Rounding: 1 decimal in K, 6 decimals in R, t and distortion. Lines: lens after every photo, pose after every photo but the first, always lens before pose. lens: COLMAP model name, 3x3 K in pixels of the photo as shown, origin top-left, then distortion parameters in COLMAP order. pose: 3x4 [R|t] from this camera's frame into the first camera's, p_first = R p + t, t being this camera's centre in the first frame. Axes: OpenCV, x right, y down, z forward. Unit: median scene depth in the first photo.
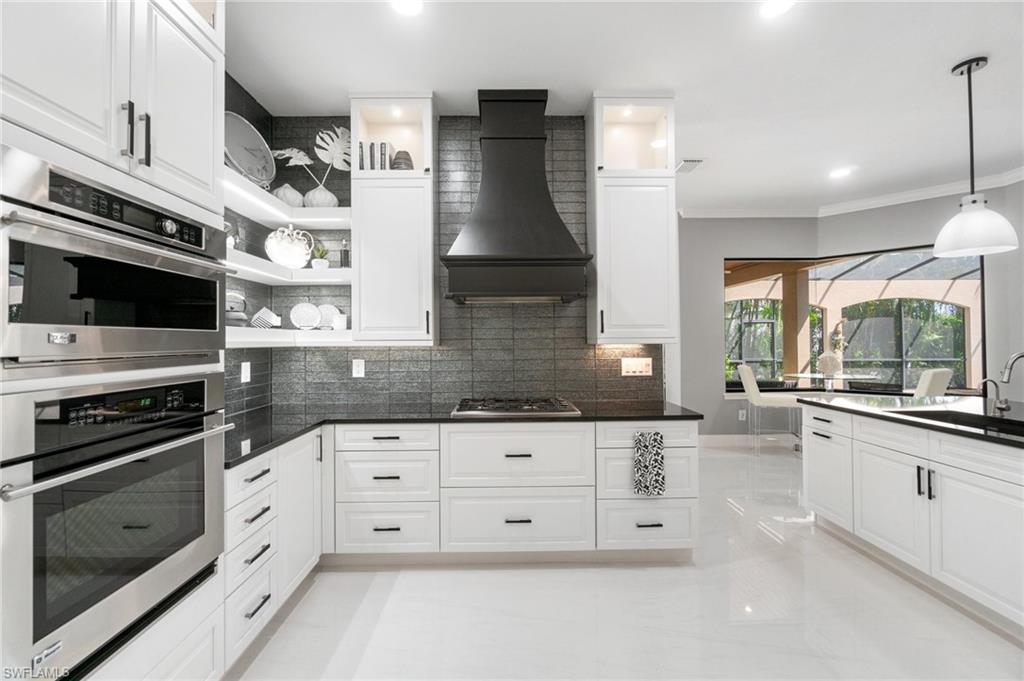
lens RADIAL K [[440.6, 0, 509.1], [0, 440.6, 333.7], [0, 0, 1]] dist [-0.000451, -0.000196]
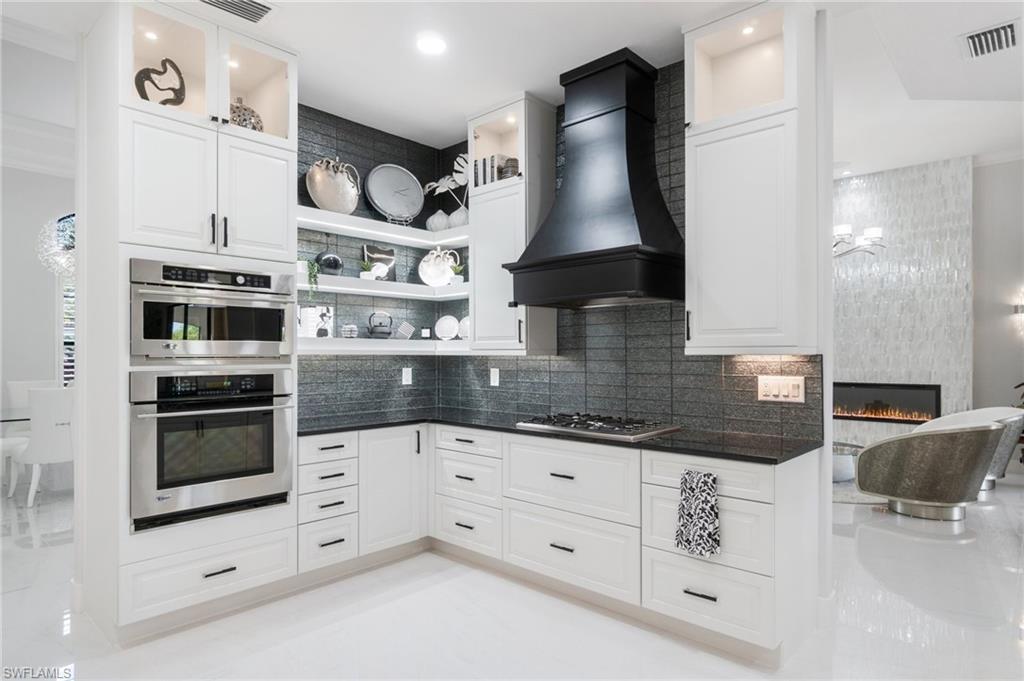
lens RADIAL K [[586.5, 0, 509.5], [0, 586.5, 349.1], [0, 0, 1]] dist [0.002803, 0.001817]
pose [[0.719192, 0.000209, -0.694811, 0.697171], [0.005866, 0.999962, 0.006374, 0.005431], [0.694787, -0.008660, 0.719164, 0.048815]]
